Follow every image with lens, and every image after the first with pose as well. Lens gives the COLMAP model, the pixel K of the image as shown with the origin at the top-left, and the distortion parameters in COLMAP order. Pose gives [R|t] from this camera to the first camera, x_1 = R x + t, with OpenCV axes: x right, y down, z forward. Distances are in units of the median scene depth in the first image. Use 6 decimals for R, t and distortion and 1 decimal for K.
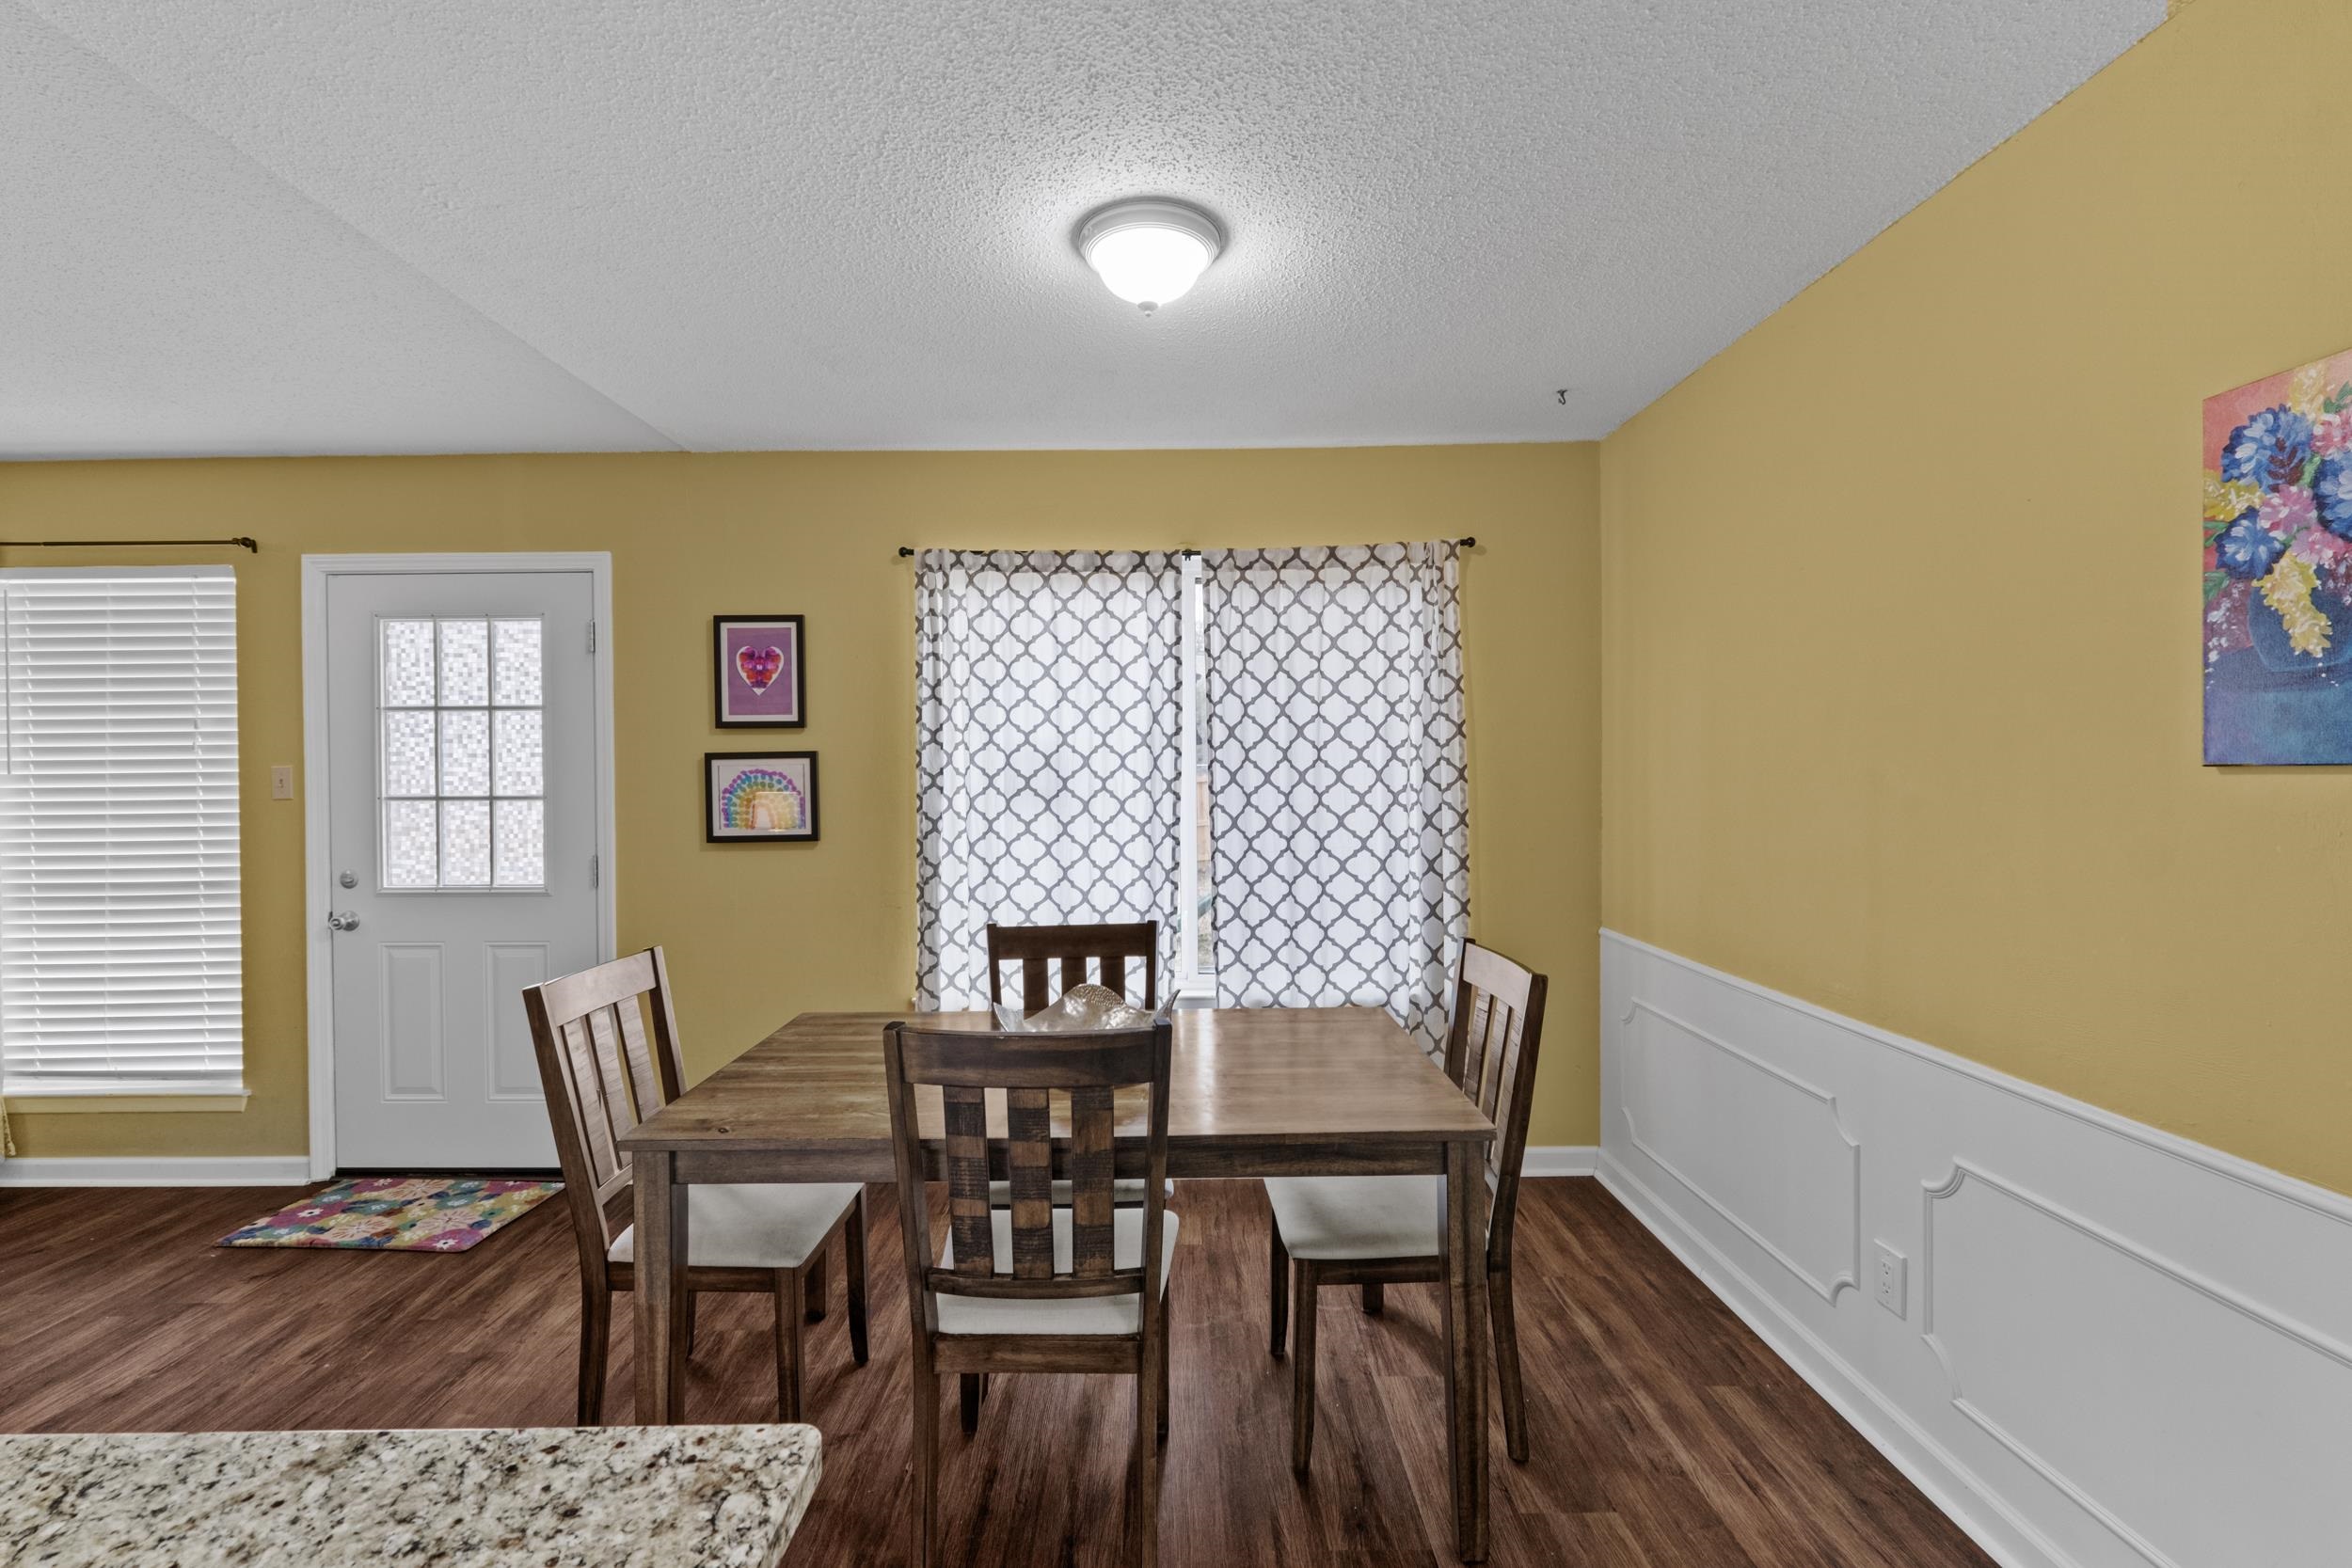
lens RADIAL K [[1012.7, 0, 1166.1], [0, 1012.7, 779.8], [0, 0, 1]] dist [-0.009293, 0.000800]
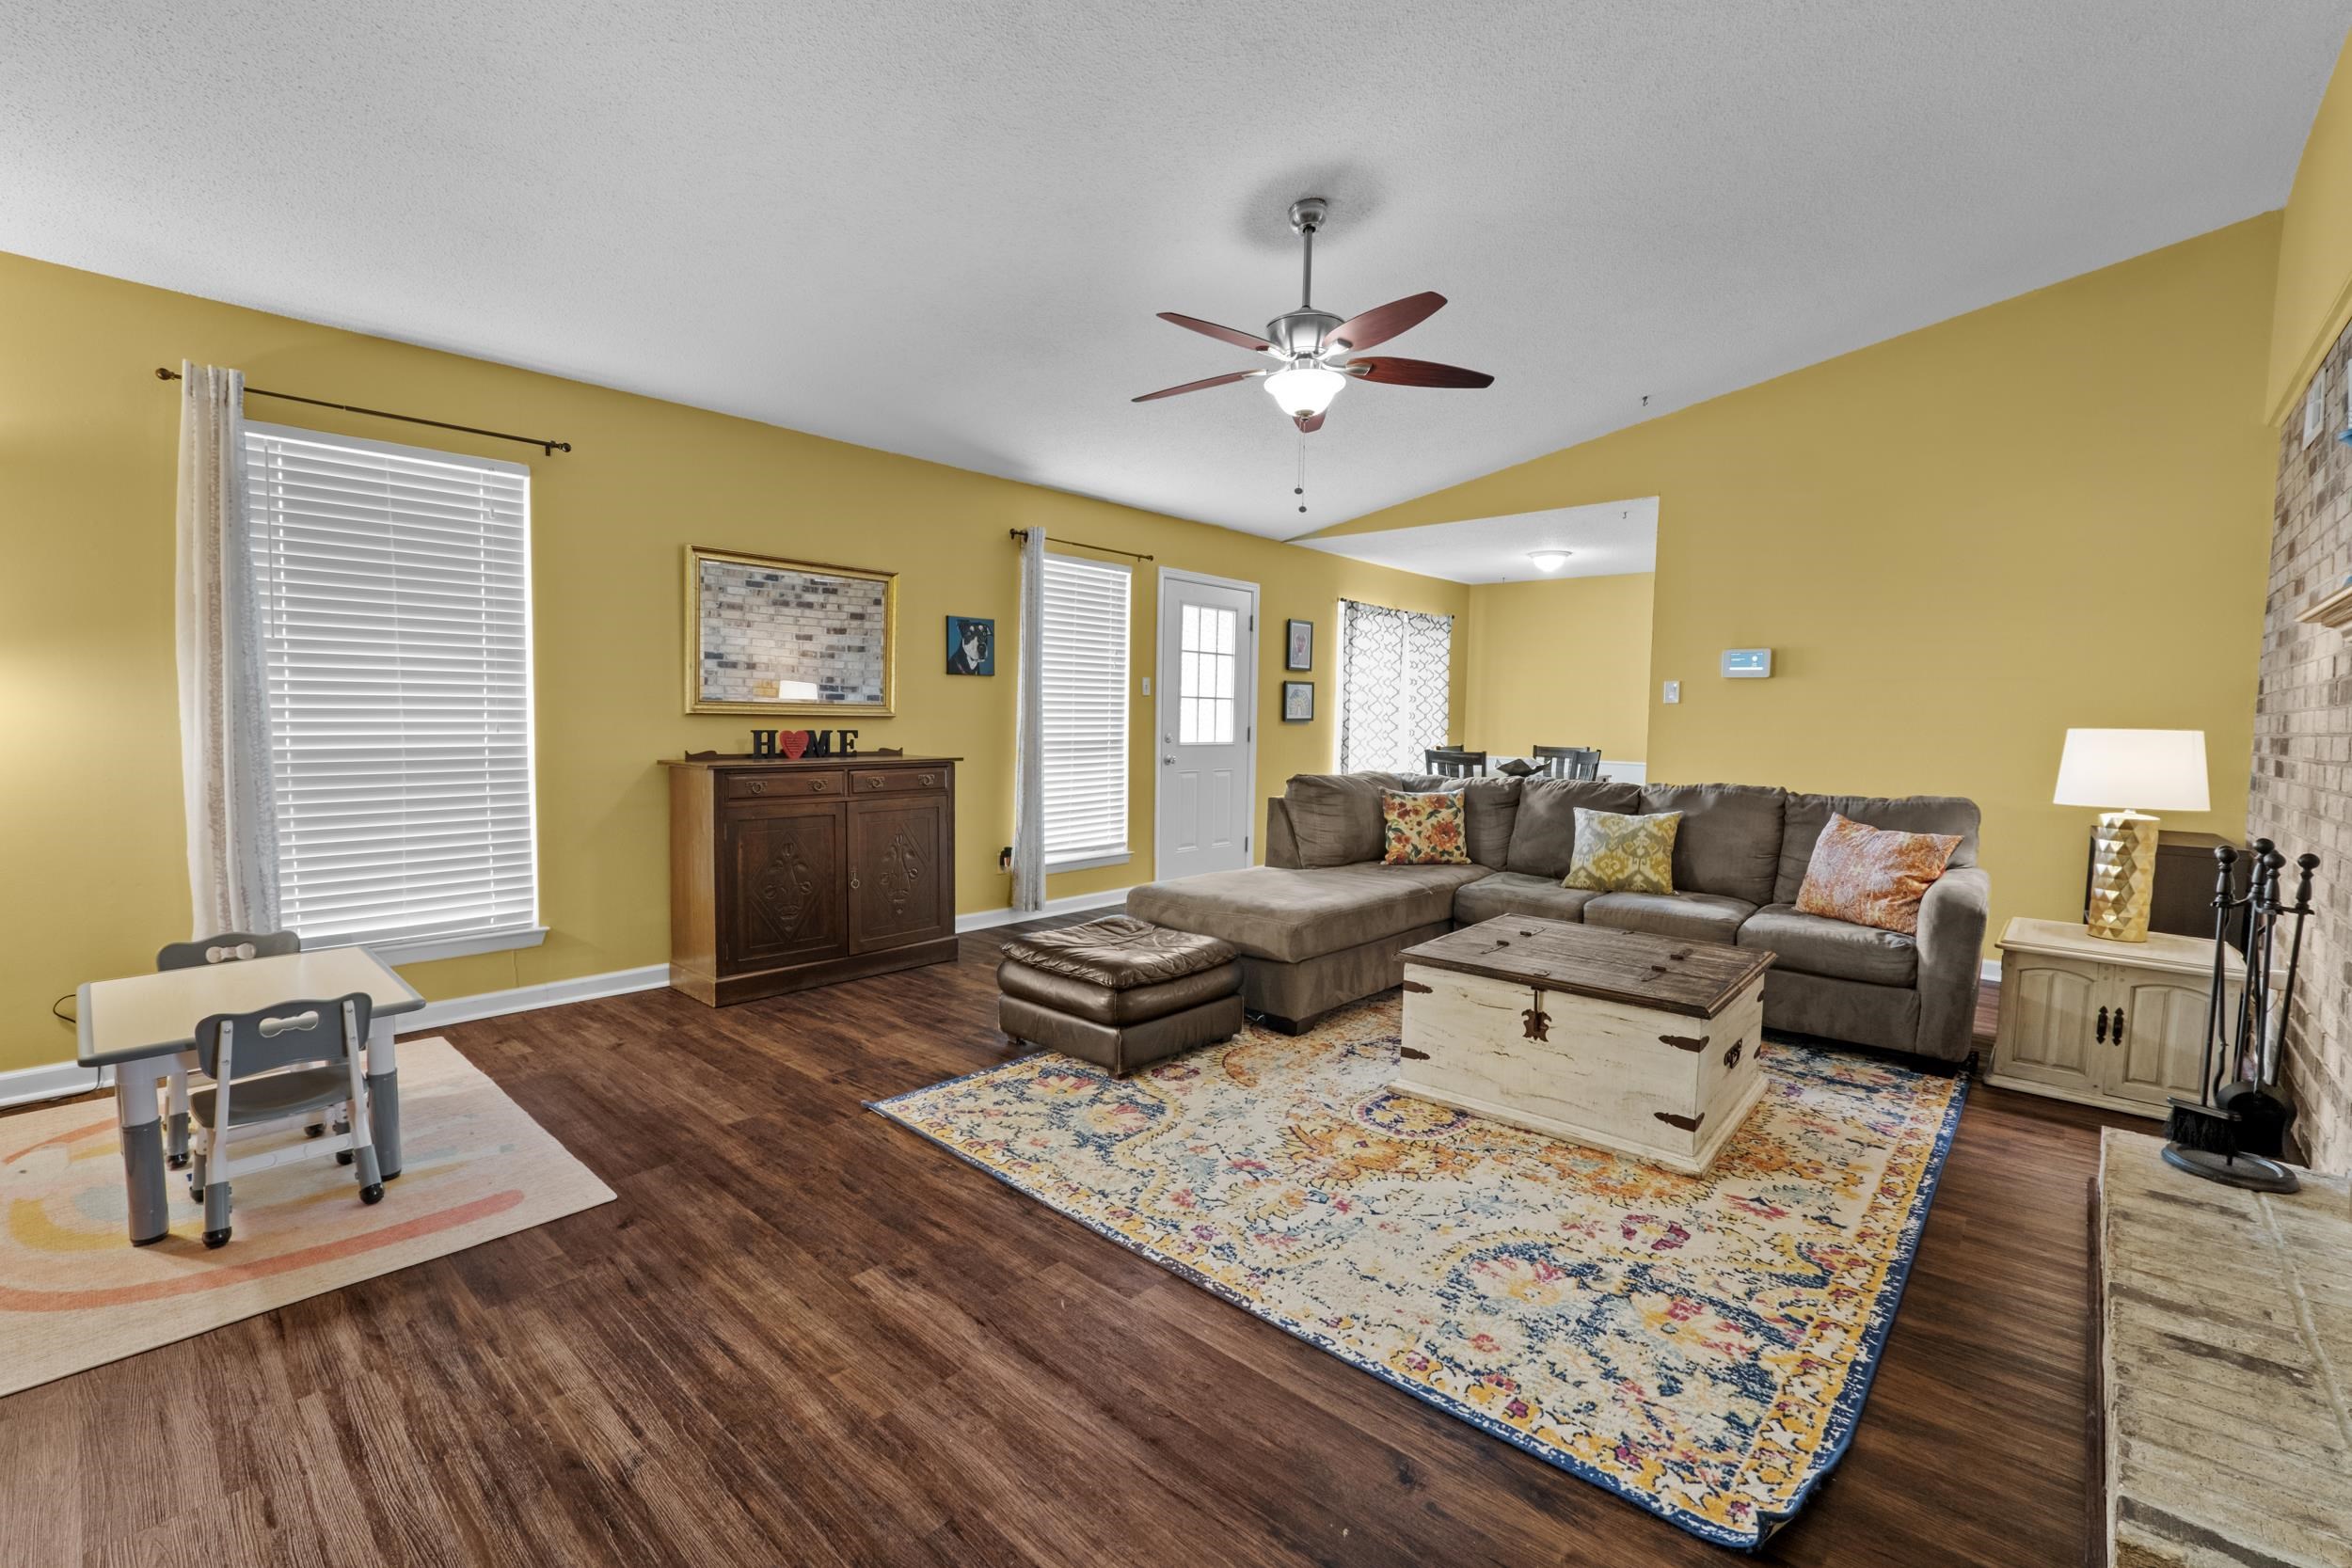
lens RADIAL K [[1012.7, 0, 1168.5], [0, 1012.7, 783.2], [0, 0, 1]] dist [-0.009293, 0.000800]
pose [[0.674715, -0.032408, 0.737366, -2.317747], [-0.013782, 0.998308, 0.056488, 0.077334], [-0.737949, -0.048275, 0.673127, -0.321535]]
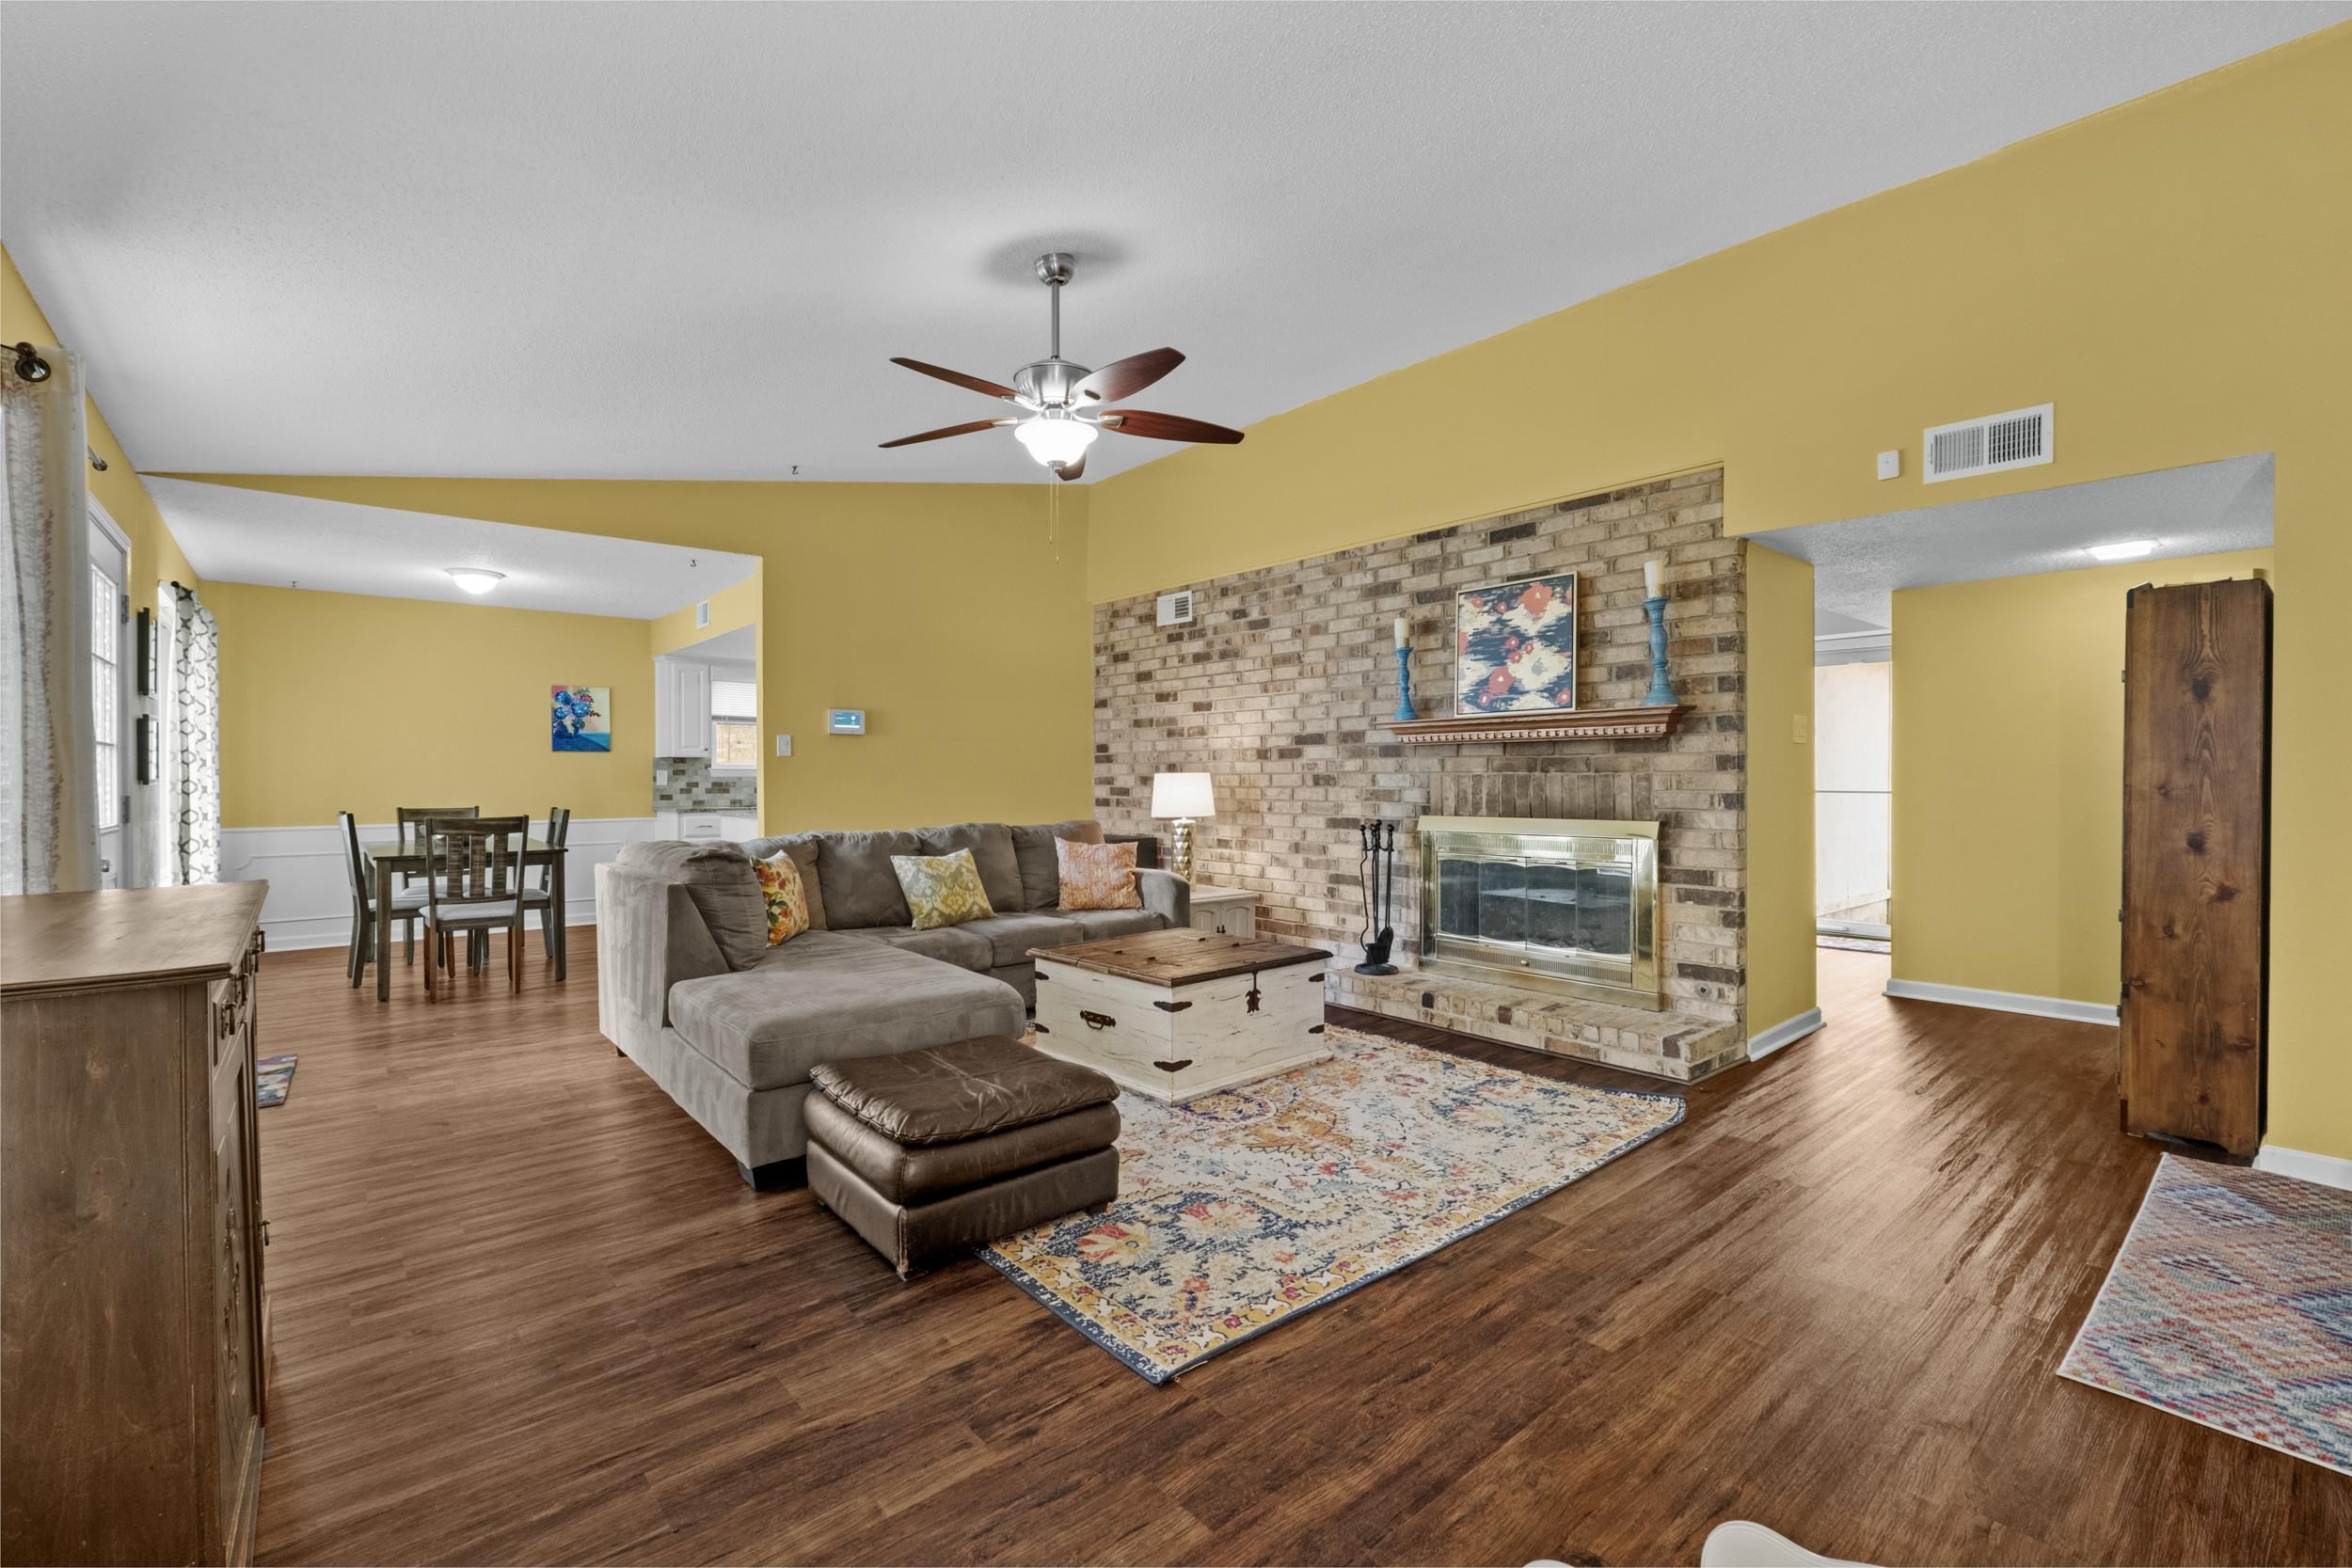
lens RADIAL K [[1012.7, 0, 1161.7], [0, 1012.7, 784.1], [0, 0, 1]] dist [-0.009293, 0.000800]
pose [[-0.643412, 0.001088, 0.765520, -2.291142], [0.014595, 0.999835, 0.010846, 0.067232], [-0.765381, 0.018151, -0.643321, 0.852965]]
